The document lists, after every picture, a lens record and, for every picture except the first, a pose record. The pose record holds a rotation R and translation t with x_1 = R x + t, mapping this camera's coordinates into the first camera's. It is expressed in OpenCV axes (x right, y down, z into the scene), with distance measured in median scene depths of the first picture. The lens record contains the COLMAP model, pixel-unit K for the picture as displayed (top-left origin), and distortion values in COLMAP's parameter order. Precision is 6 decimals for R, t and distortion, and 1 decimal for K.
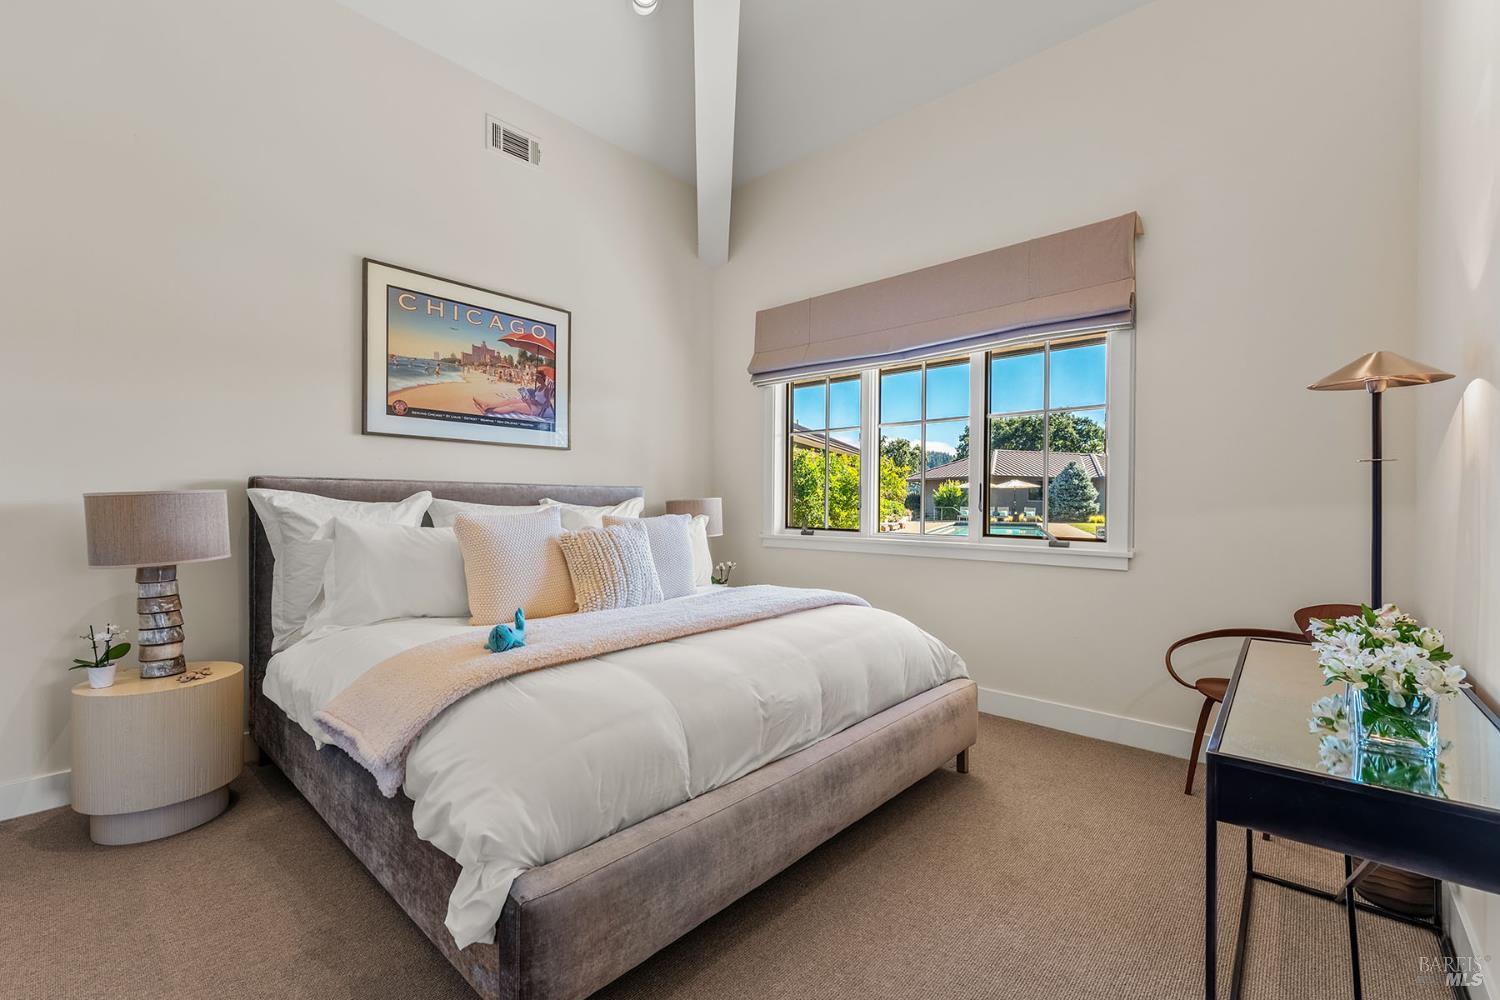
lens RADIAL K [[641.0, 0, 741.6], [0, 641.0, 504.3], [0, 0, 1]] dist [-0.000748, 0.000017]
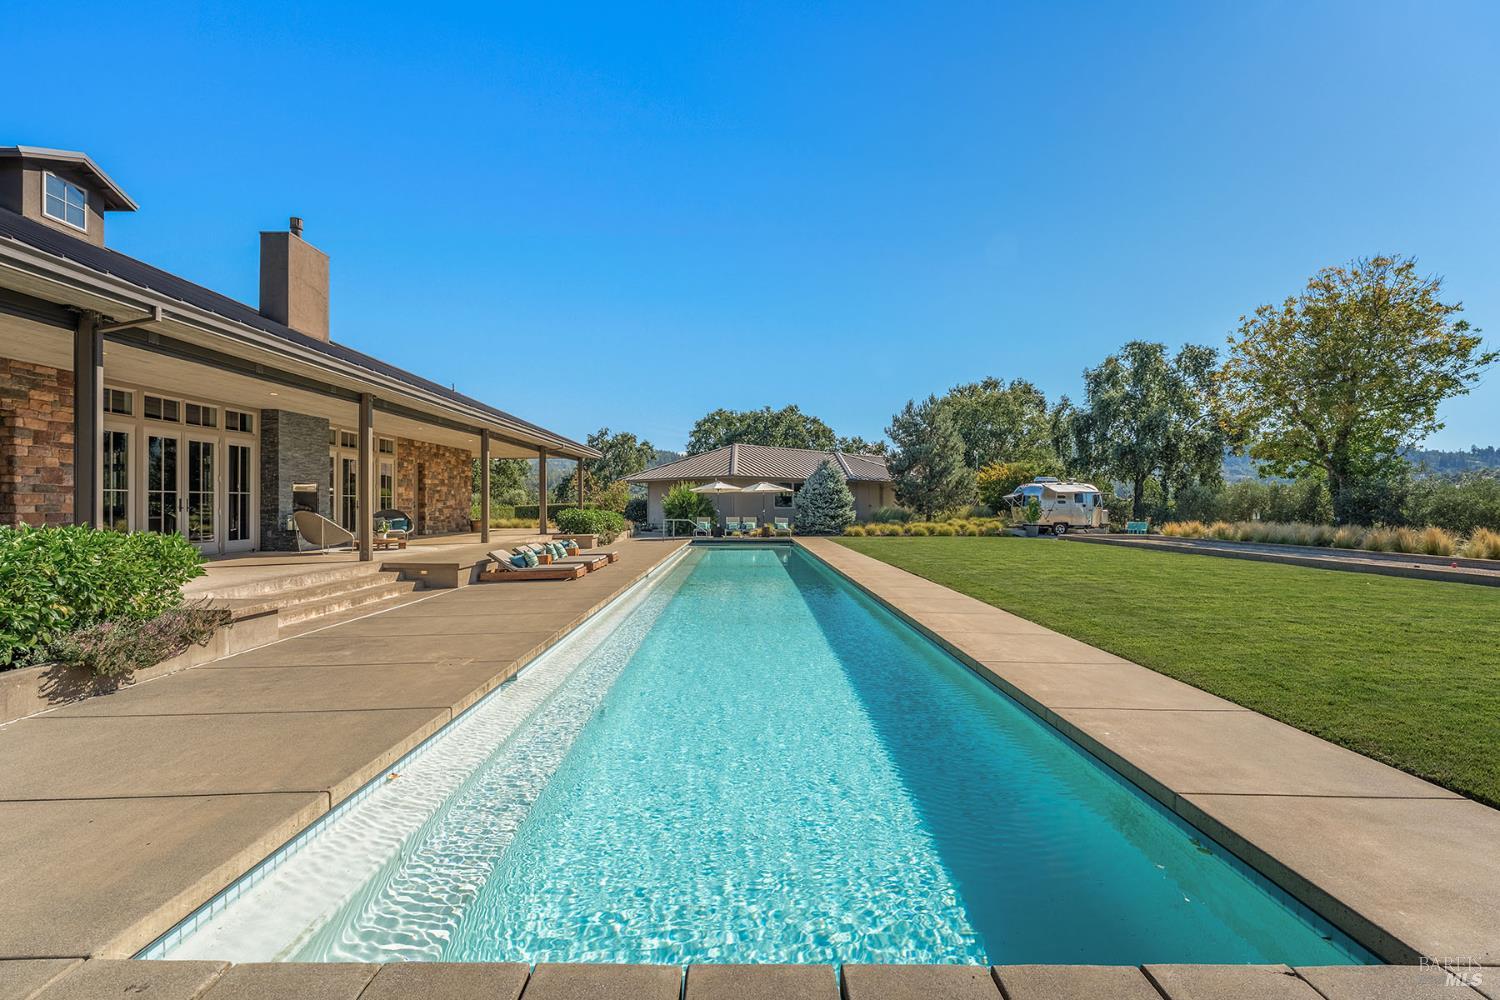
lens RADIAL K [[672.0, 0, 749.8], [0, 672.0, 502.9], [0, 0, 1]] dist [-0.004759, -0.000920]
pose [[0.913409, -0.008134, 0.406962, 0.936477], [0.009039, 0.999959, -0.000301, -0.149484], [-0.406943, 0.003953, 0.913445, 3.095164]]
